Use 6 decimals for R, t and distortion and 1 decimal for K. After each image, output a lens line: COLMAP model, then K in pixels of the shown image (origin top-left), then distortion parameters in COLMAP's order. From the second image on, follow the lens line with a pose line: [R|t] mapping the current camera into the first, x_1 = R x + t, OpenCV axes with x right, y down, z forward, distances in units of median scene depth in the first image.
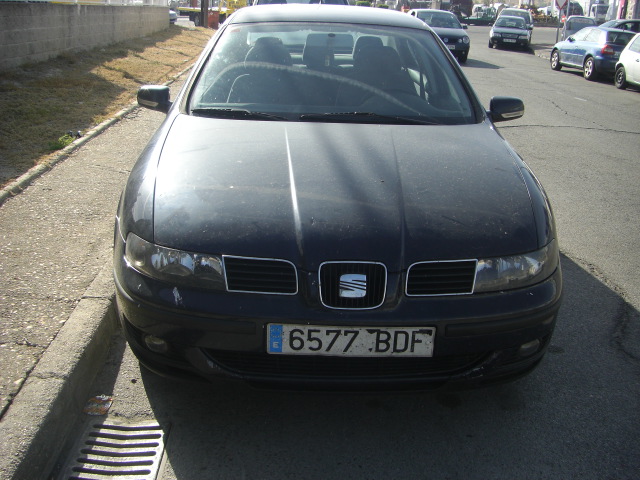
lens RADIAL K [[705.5, 0, 319.1], [0, 705.5, 236.4], [0, 0, 1]] dist [-0.132763, 0.000000]
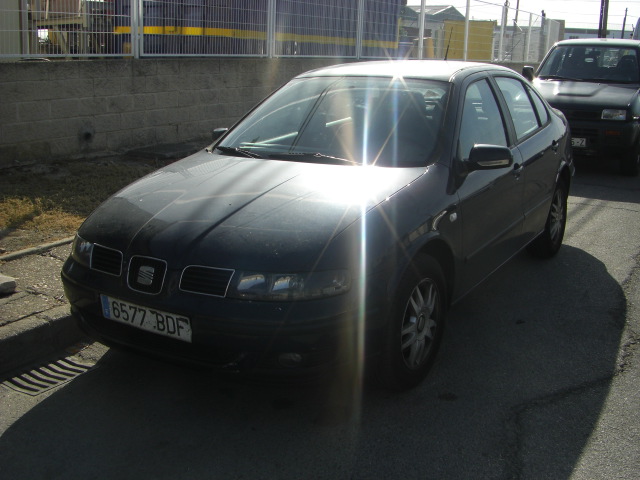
lens RADIAL K [[705.5, 0, 319.0], [0, 705.5, 240.4], [0, 0, 1]] dist [-0.132763, 0.000000]
pose [[0.833050, 0.106190, -0.542910, 1.008442], [-0.147724, 0.988467, -0.033331, 0.001285], [0.533109, 0.107967, 0.839129, 0.063253]]
